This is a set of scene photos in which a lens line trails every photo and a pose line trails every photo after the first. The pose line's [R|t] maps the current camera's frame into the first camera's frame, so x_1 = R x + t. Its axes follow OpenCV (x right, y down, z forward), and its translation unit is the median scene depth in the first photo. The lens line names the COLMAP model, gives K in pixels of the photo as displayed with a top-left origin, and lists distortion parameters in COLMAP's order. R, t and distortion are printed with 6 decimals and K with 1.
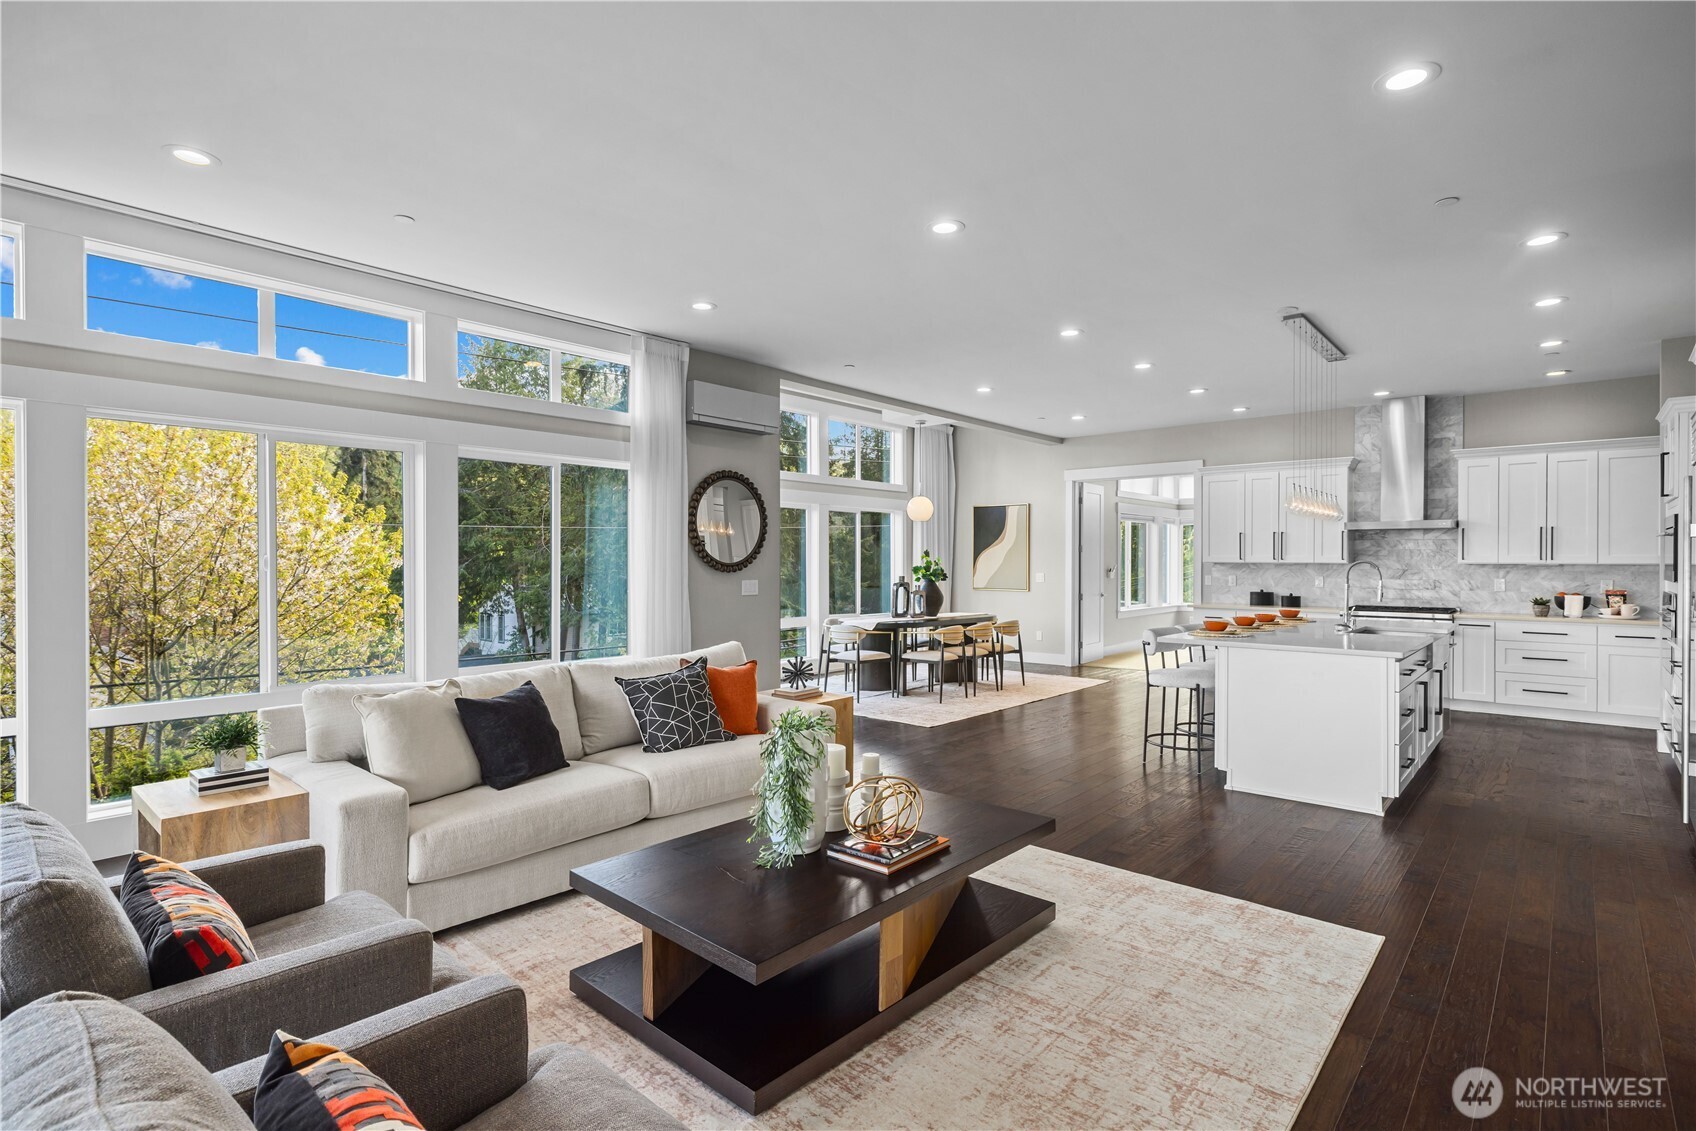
lens RADIAL K [[815.6, 0, 847.6], [0, 815.6, 563.6], [0, 0, 1]] dist [-0.000069, -0.000020]
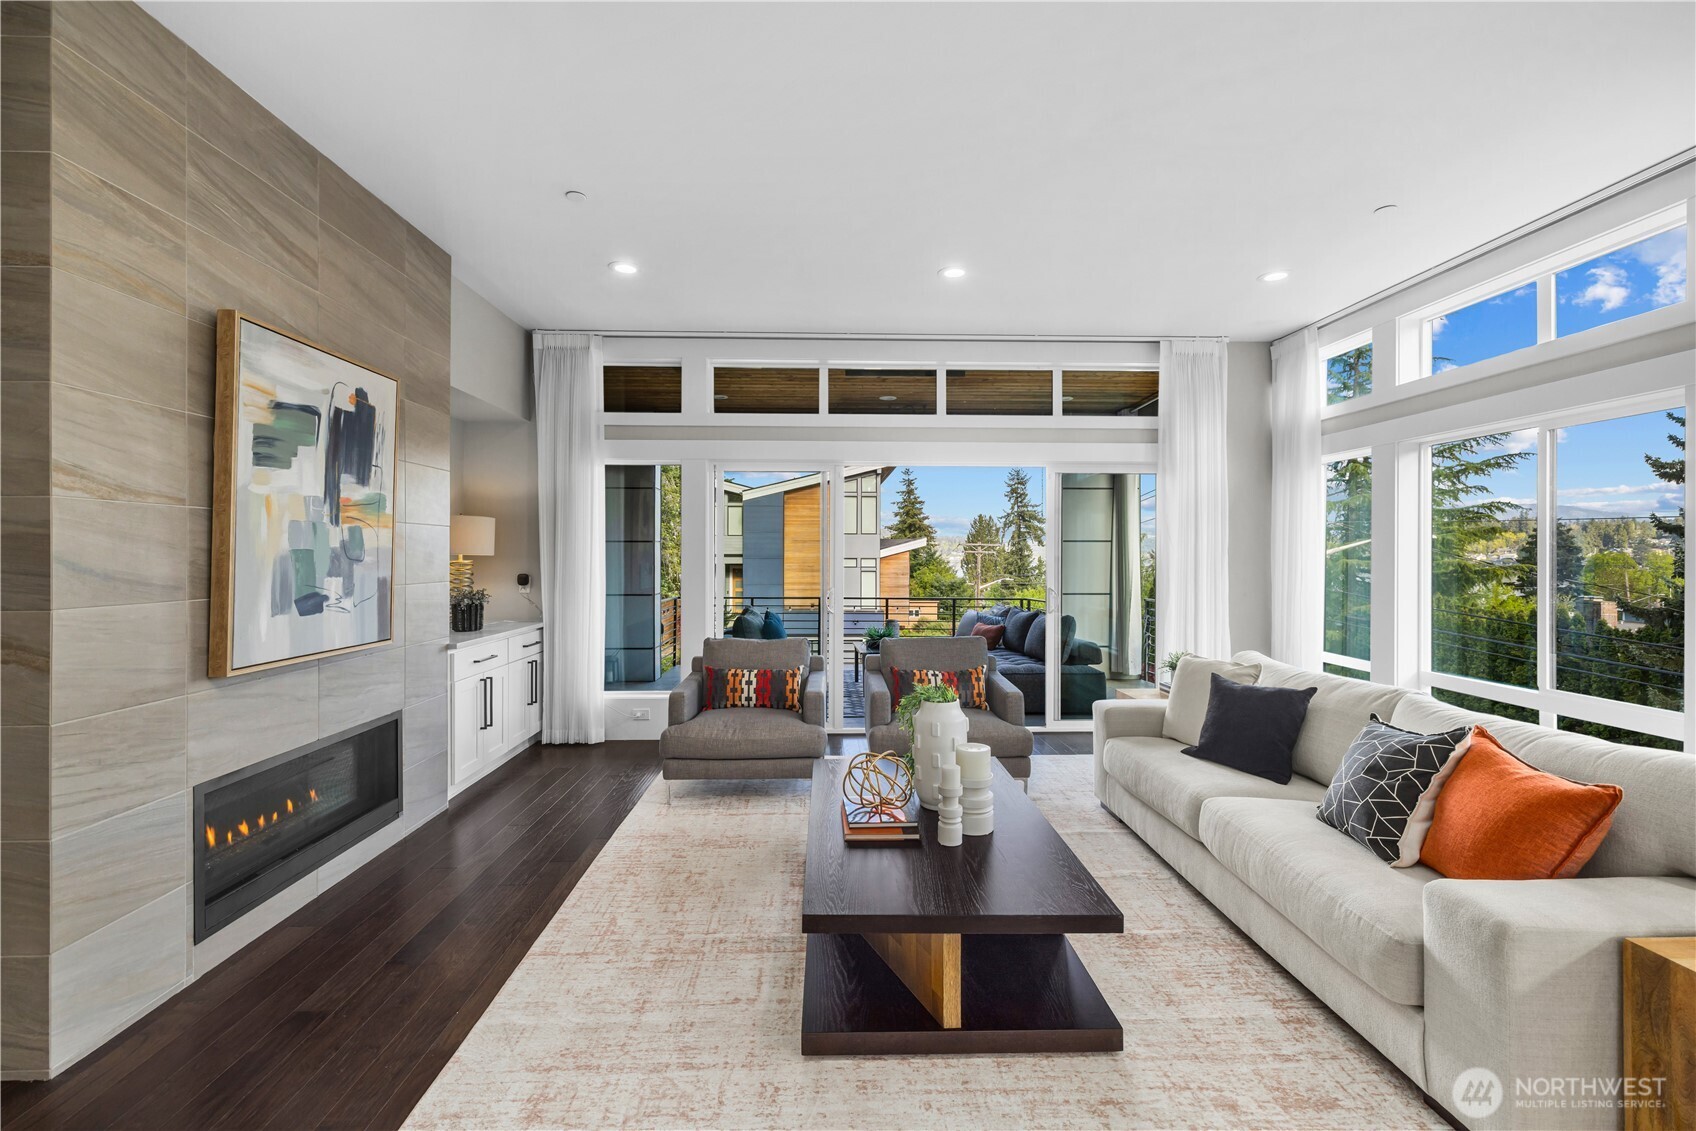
lens RADIAL K [[736.0, 0, 847.7], [0, 736.0, 556.2], [0, 0, 1]] dist [0.000085, -0.000009]
pose [[-0.727675, -0.002357, -0.685918, 0.754580], [-0.007885, 0.999957, 0.004929, -0.007118], [0.685877, 0.008995, -0.727662, 1.685256]]
